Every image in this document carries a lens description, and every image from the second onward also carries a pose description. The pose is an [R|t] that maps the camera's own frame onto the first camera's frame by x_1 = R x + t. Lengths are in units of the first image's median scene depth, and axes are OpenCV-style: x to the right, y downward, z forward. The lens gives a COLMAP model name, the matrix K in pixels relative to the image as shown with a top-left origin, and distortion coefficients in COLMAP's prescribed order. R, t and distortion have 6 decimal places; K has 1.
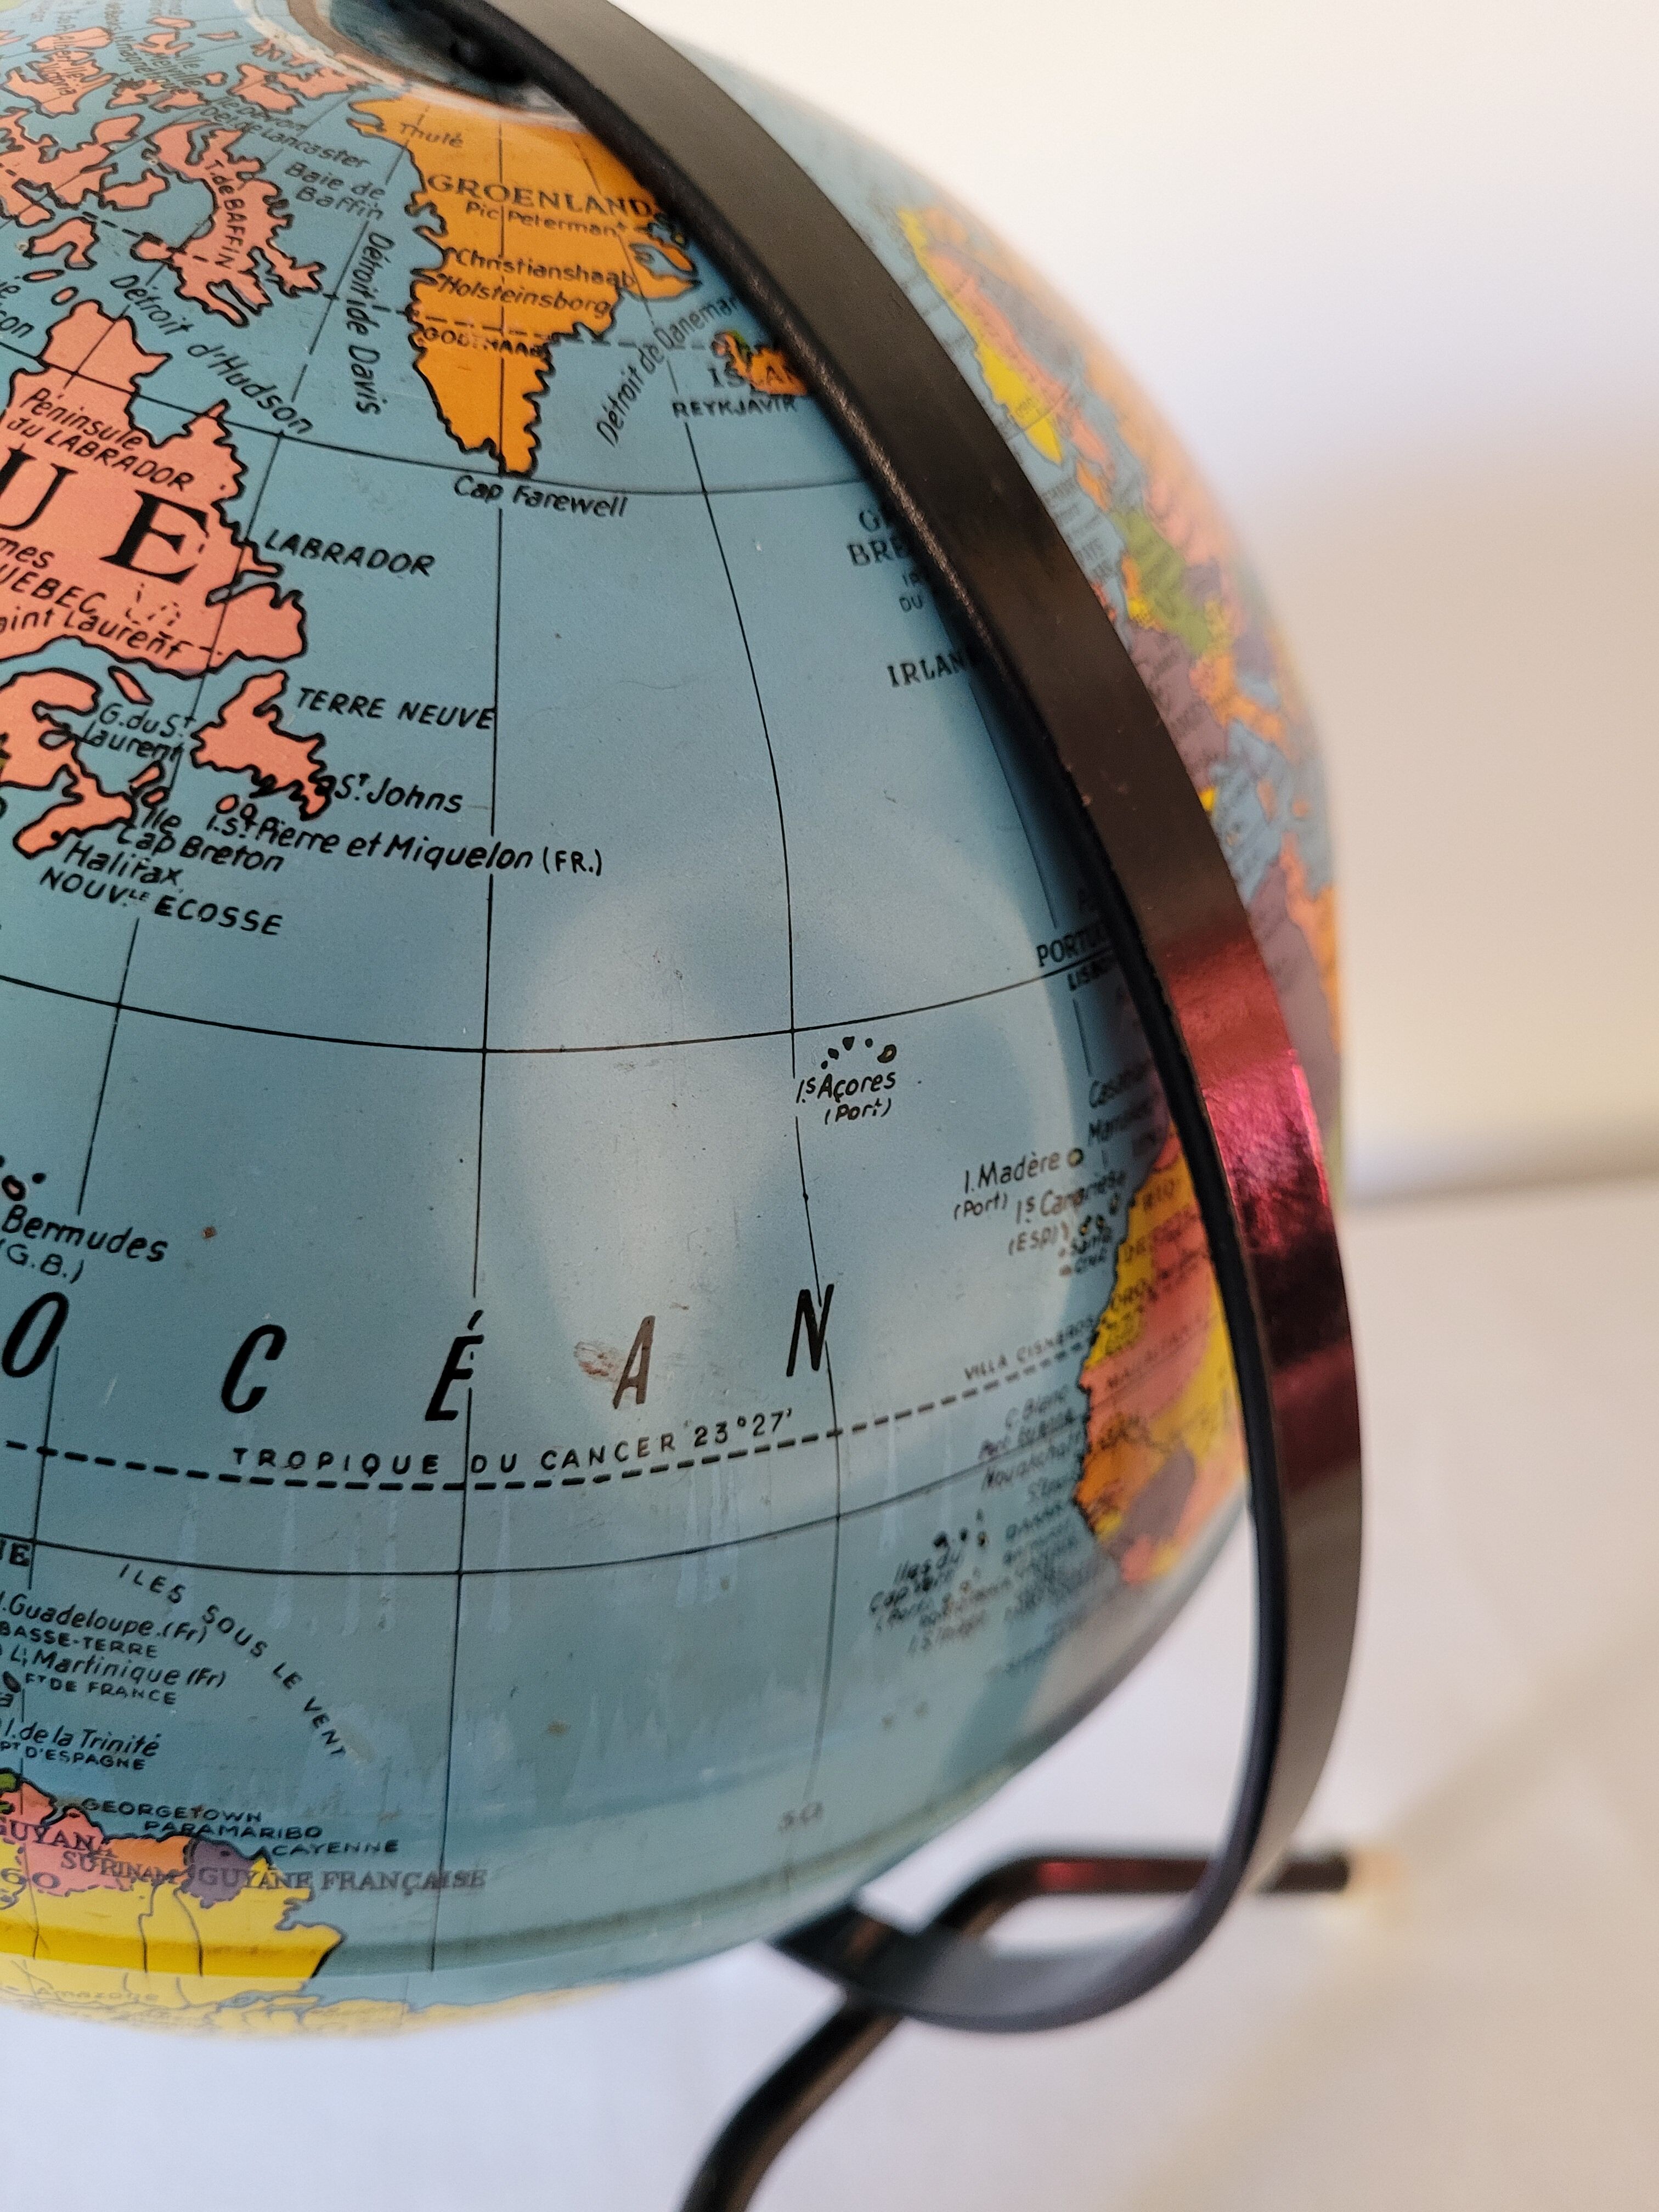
lens RADIAL K [[1738.0, 0, 827.7], [0, 1738.0, 1071.6], [0, 0, 1]] dist [-0.016290, -0.001673]
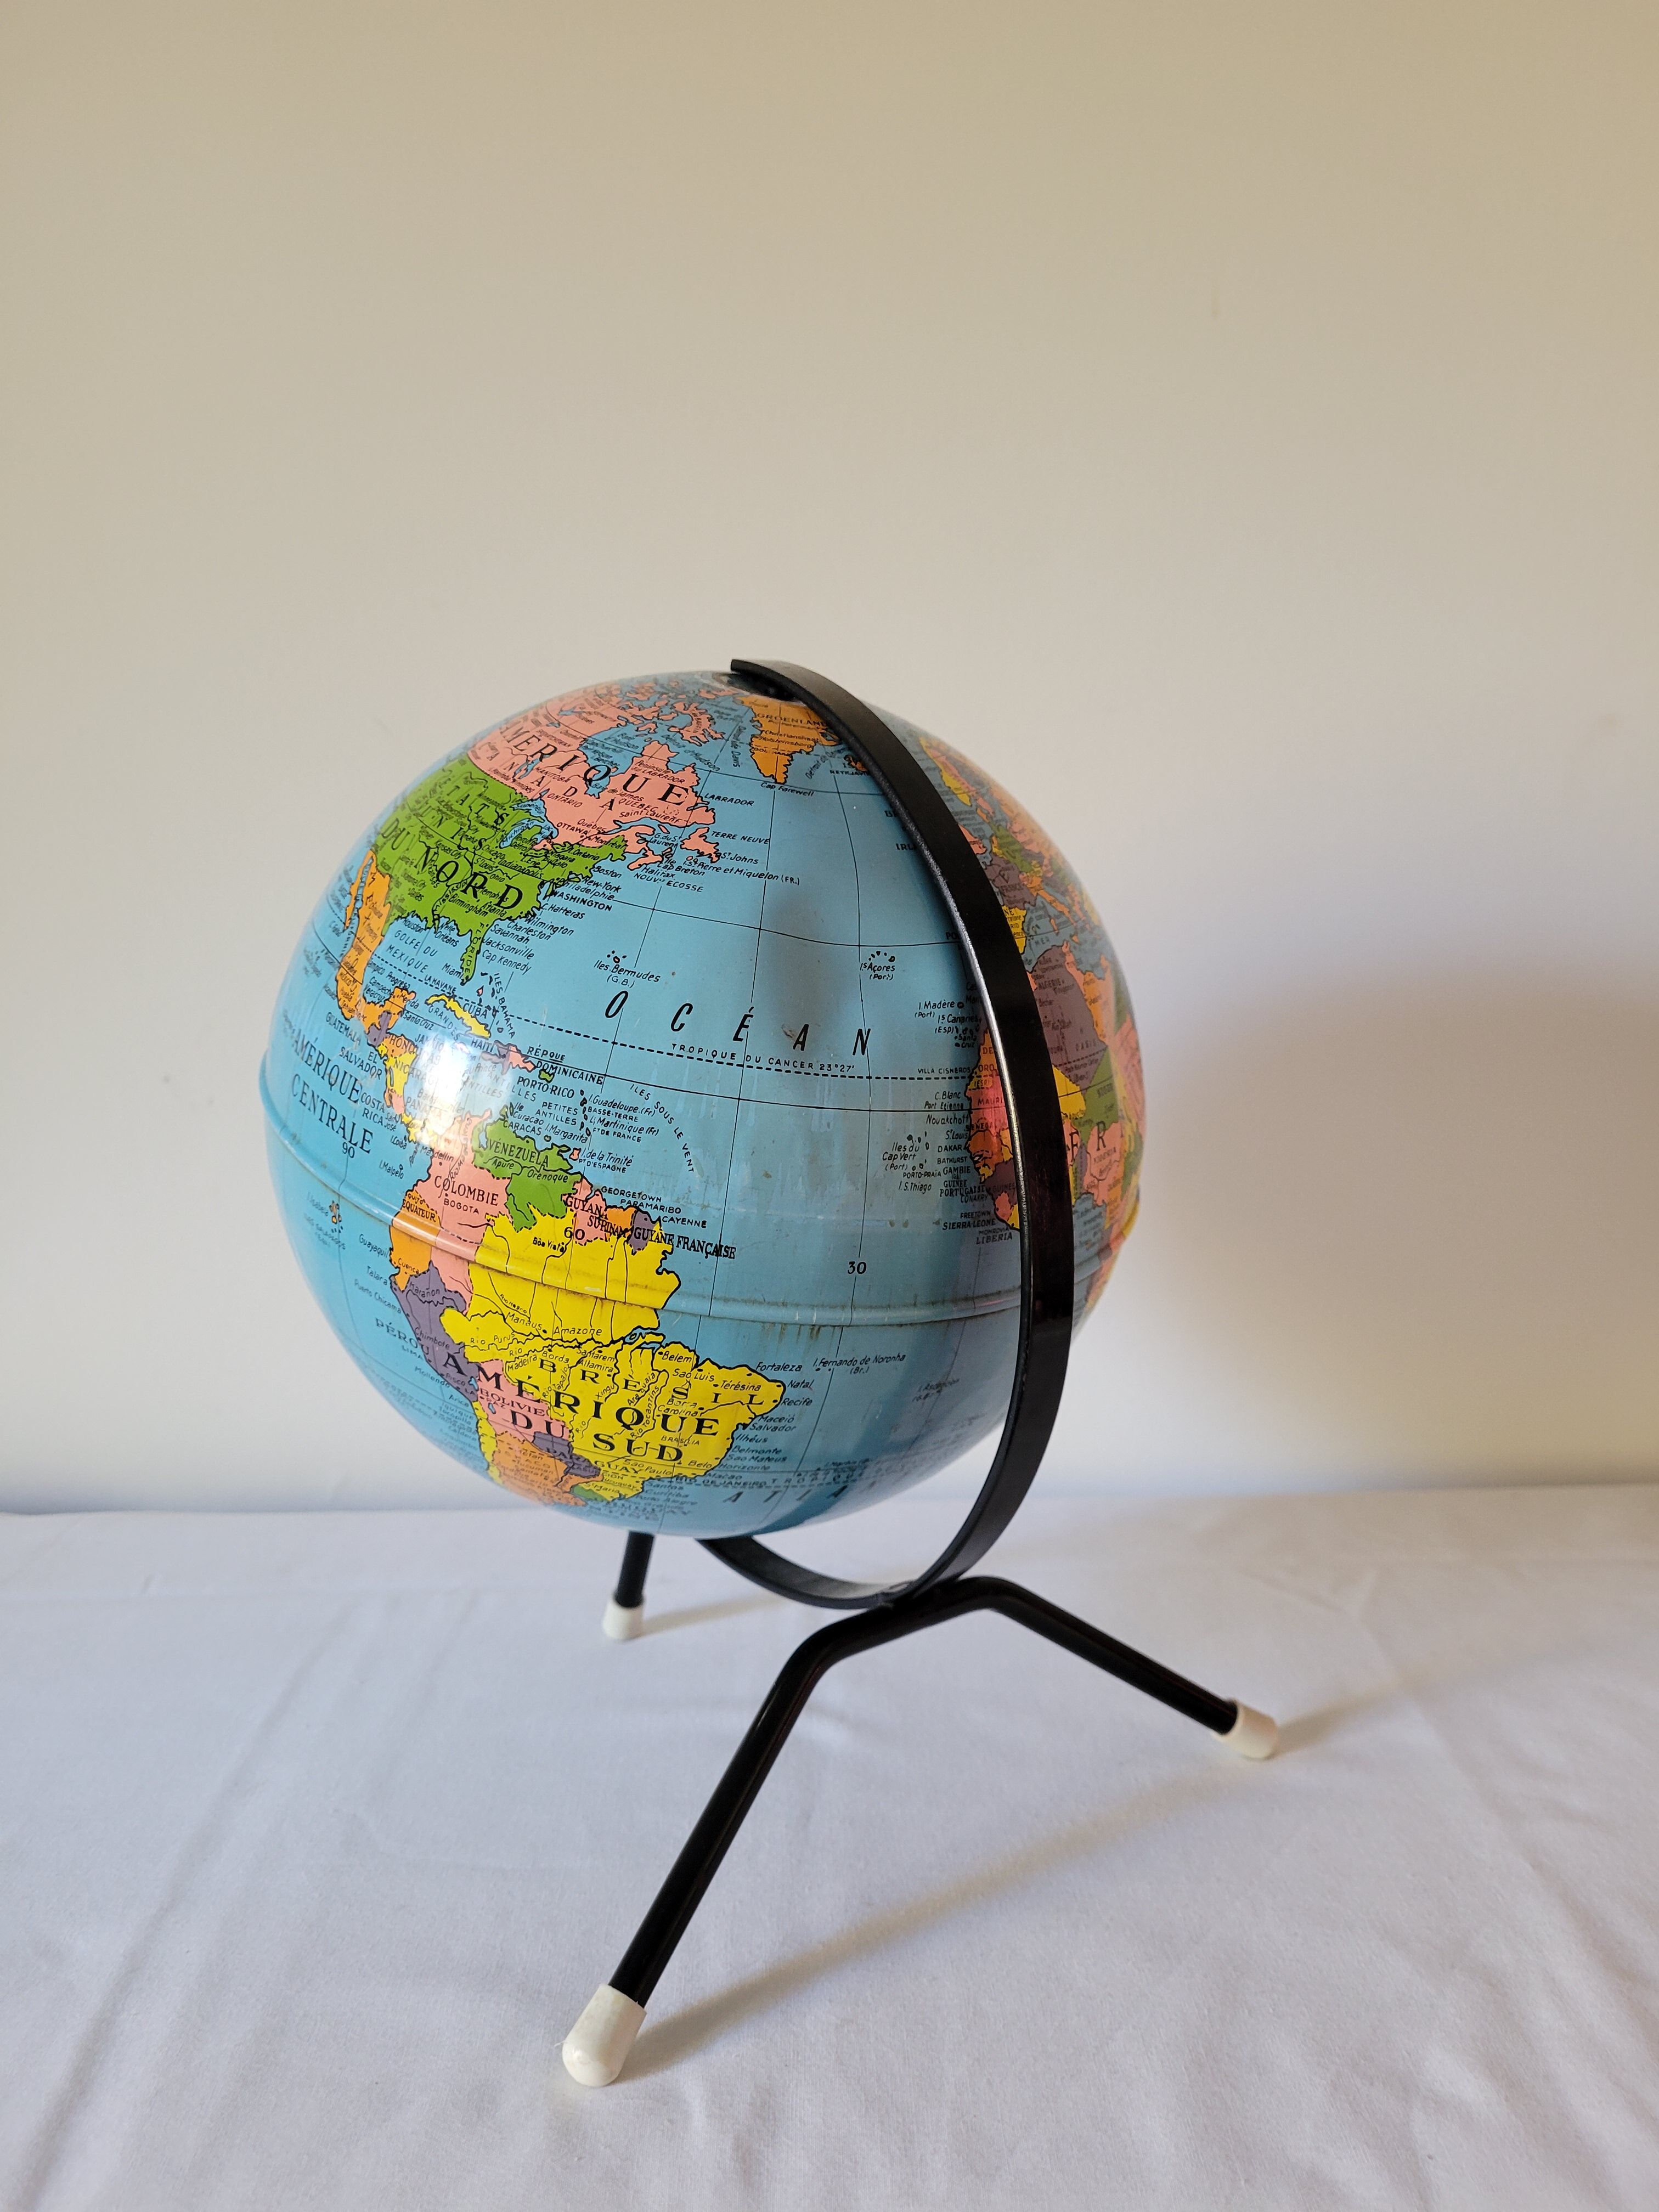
lens RADIAL K [[1671.6, 0, 829.5], [0, 1671.6, 1106.0], [0, 0, 1]] dist [0.009451, 0.002639]
pose [[0.992225, 0.002107, -0.124441, 0.310113], [-0.049233, 0.924948, -0.376891, 1.420146], [0.114307, 0.380087, 0.917860, -1.670115]]
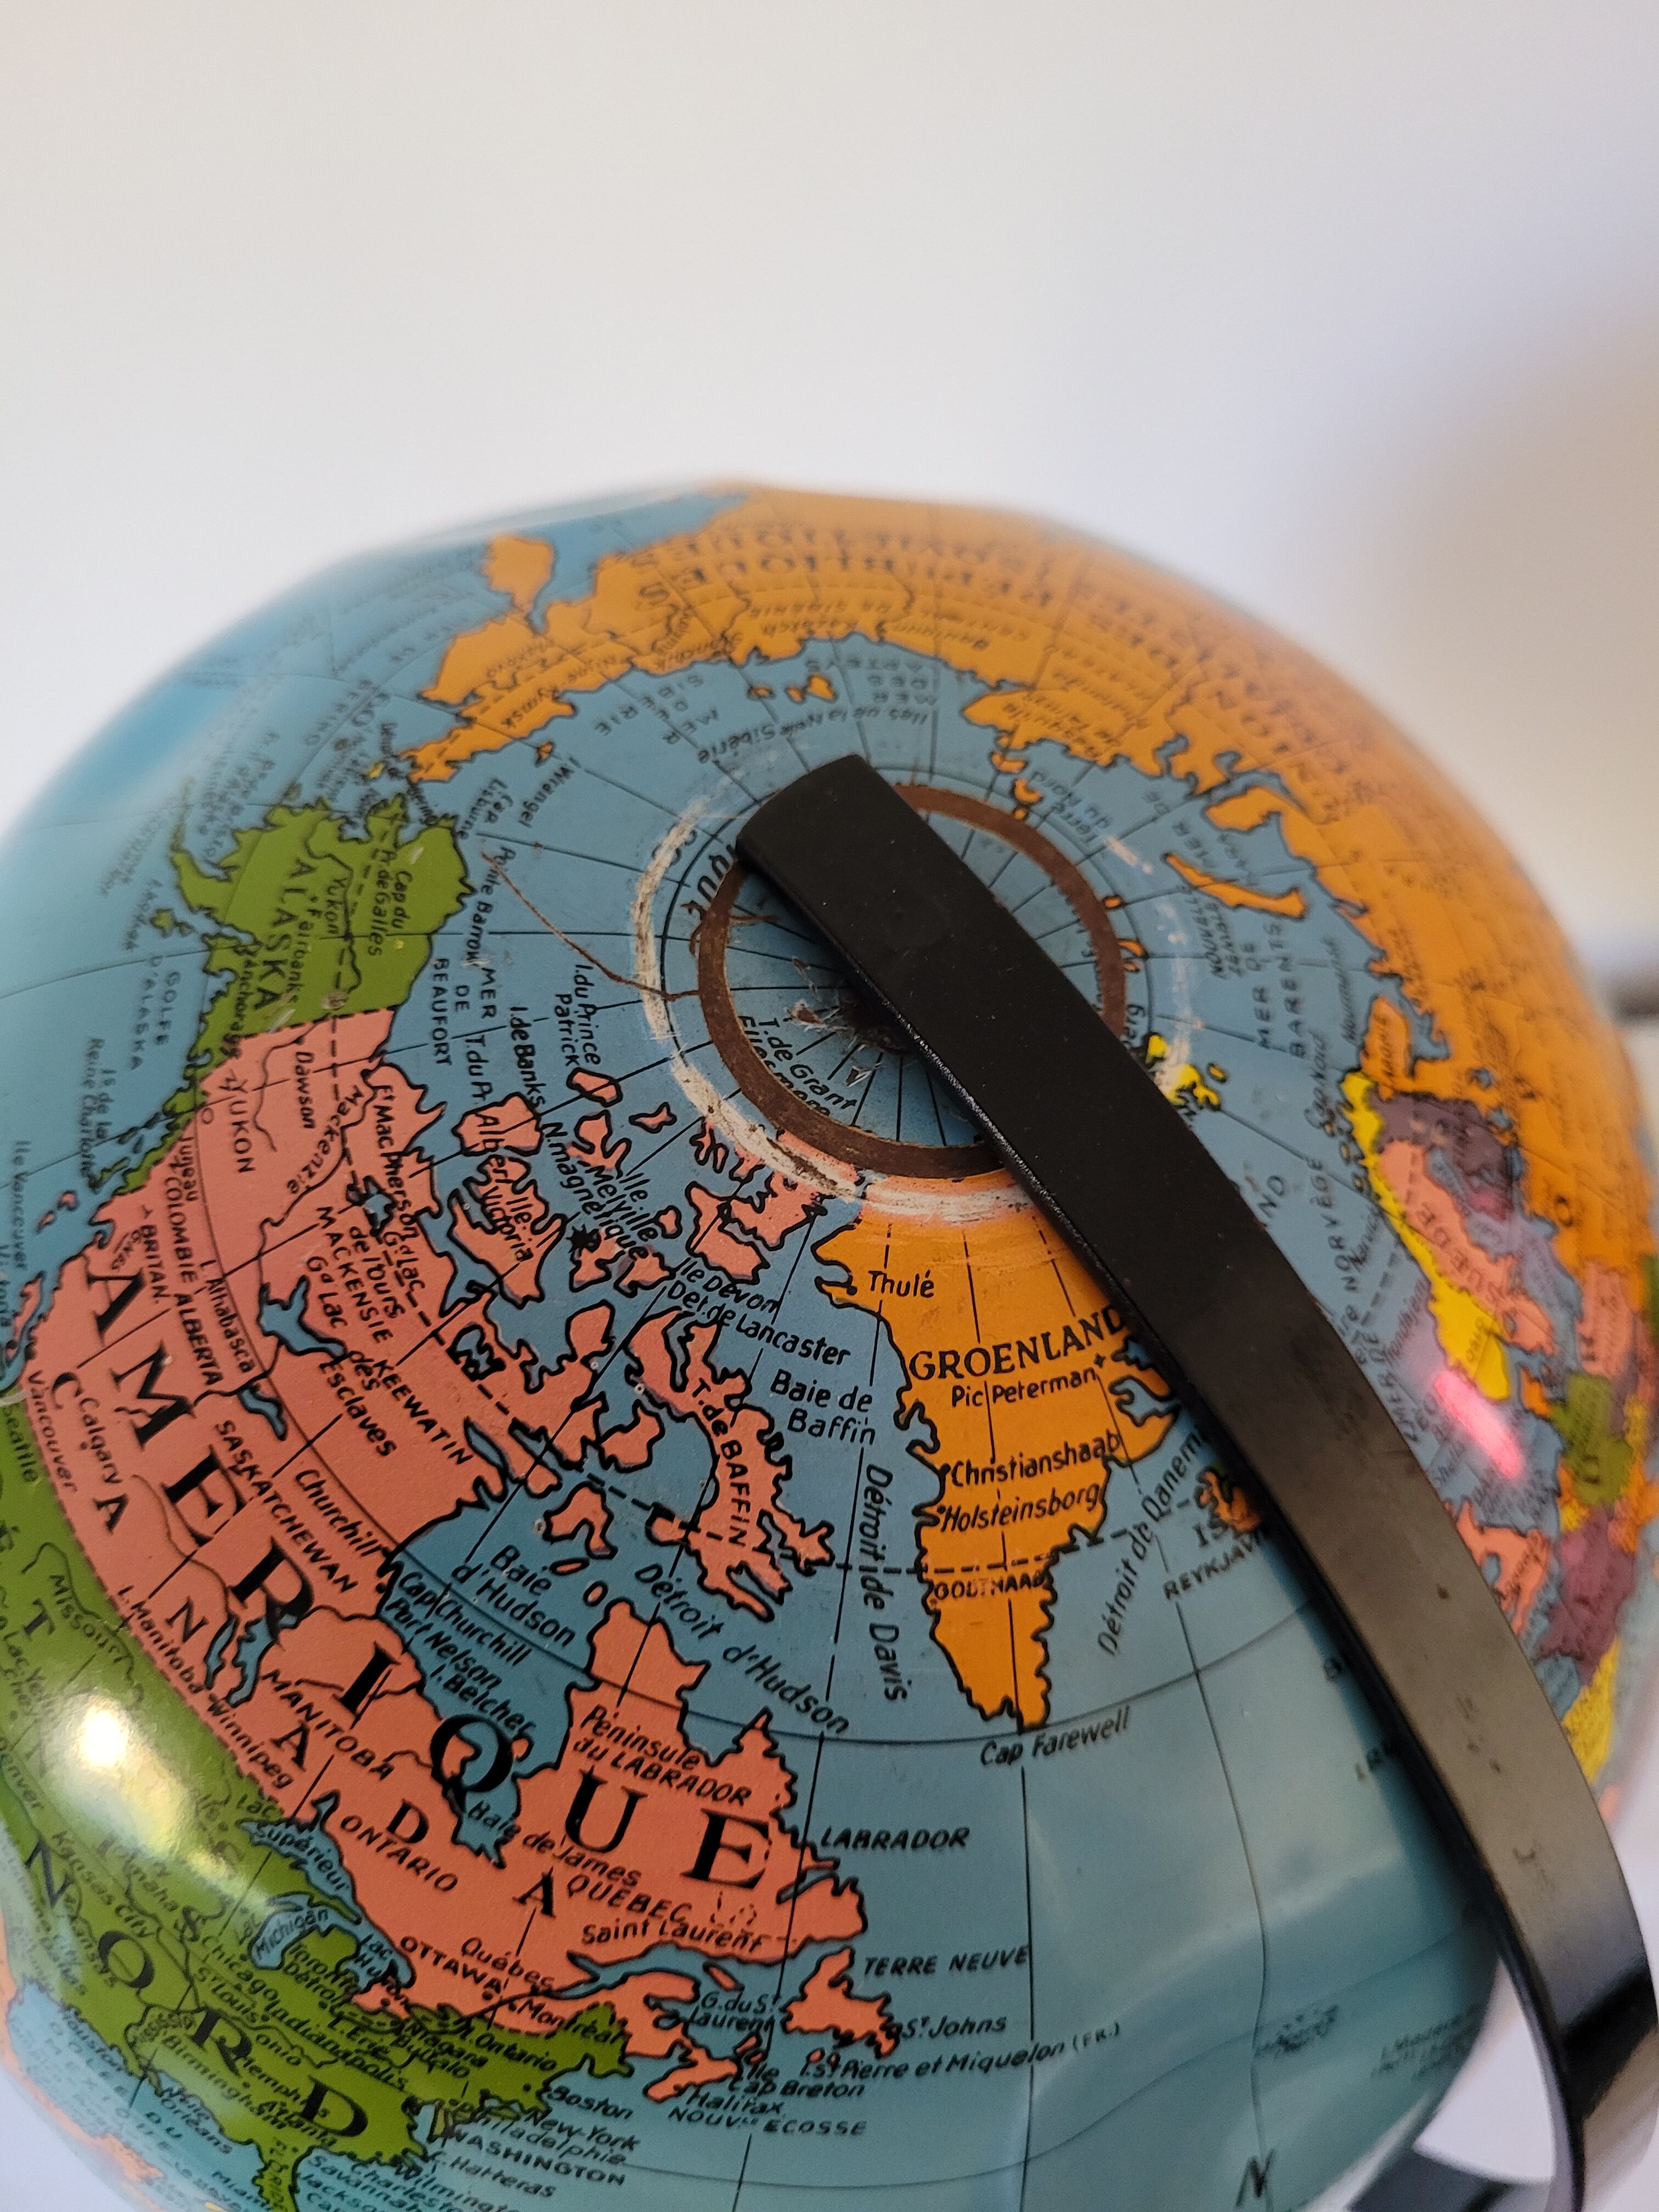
lens RADIAL K [[1745.1, 0, 829.5], [0, 1745.1, 1106.0], [0, 0, 1]] dist [-0.016789, 0.007251]
pose [[0.997032, -0.026506, -0.072275, -0.221838], [0.052970, 0.917474, 0.394252, -1.149832], [0.055861, -0.396911, 0.916156, 0.164867]]
